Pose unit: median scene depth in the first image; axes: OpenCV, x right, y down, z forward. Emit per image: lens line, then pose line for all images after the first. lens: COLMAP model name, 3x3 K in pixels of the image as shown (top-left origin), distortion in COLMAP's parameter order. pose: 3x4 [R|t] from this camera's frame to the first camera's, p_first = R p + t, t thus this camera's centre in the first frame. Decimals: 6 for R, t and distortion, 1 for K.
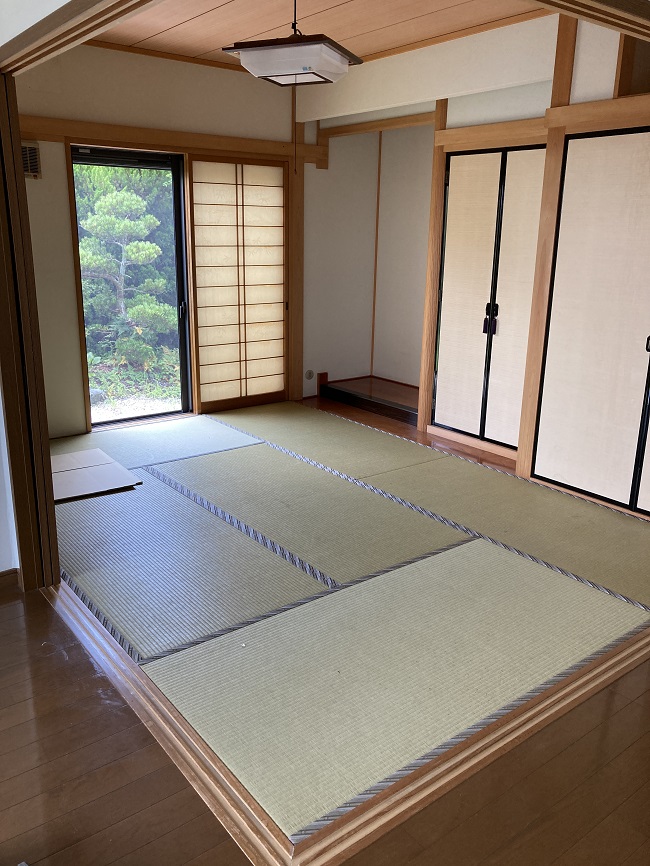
lens RADIAL K [[717.0, 0, 326.7], [0, 717.0, 432.8], [0, 0, 1]] dist [0.024650, 0.001318]
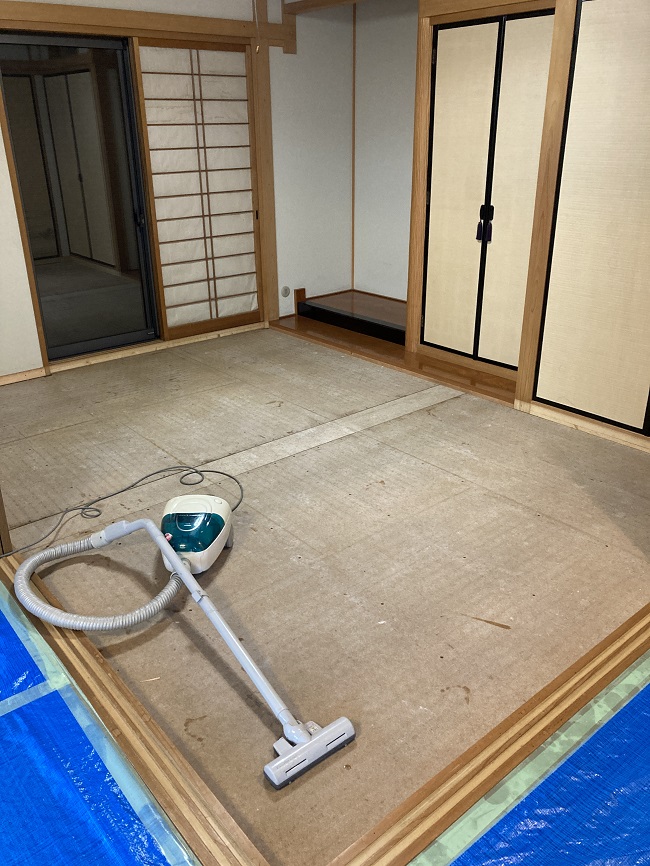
lens RADIAL K [[717.0, 0, 319.1], [0, 717.0, 434.0], [0, 0, 1]] dist [0.024650, 0.001318]
pose [[0.999151, -0.038660, 0.014233, -0.001268], [0.036560, 0.991330, 0.126204, -0.017616], [-0.018989, -0.125577, 0.991902, 0.076692]]
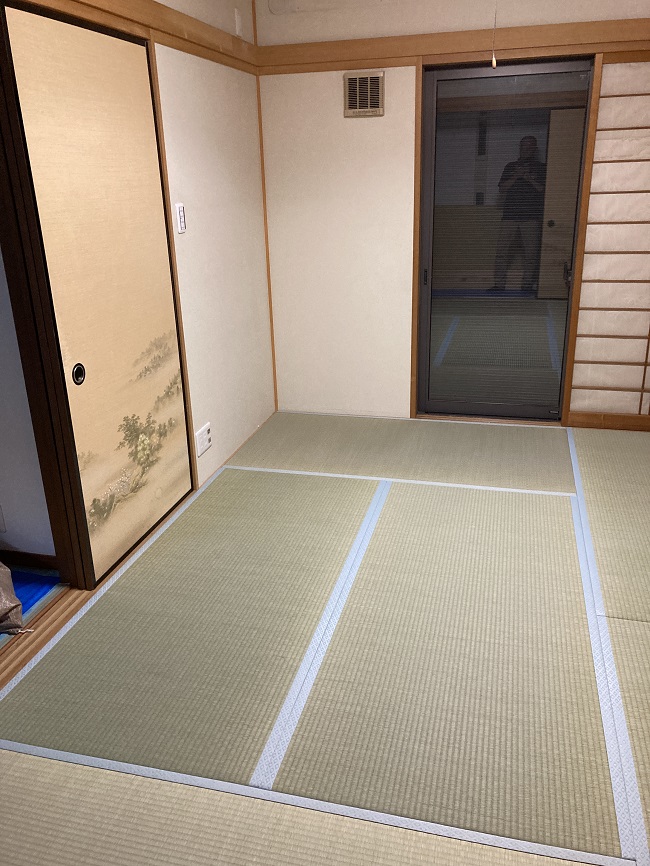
lens RADIAL K [[717.0, 0, 317.4], [0, 717.0, 428.6], [0, 0, 1]] dist [0.024650, 0.001318]
pose [[0.606951, 0.244808, -0.756094, 0.244258], [-0.183985, 0.968812, 0.165989, -0.107644], [0.773149, 0.038363, 0.633063, 0.370028]]
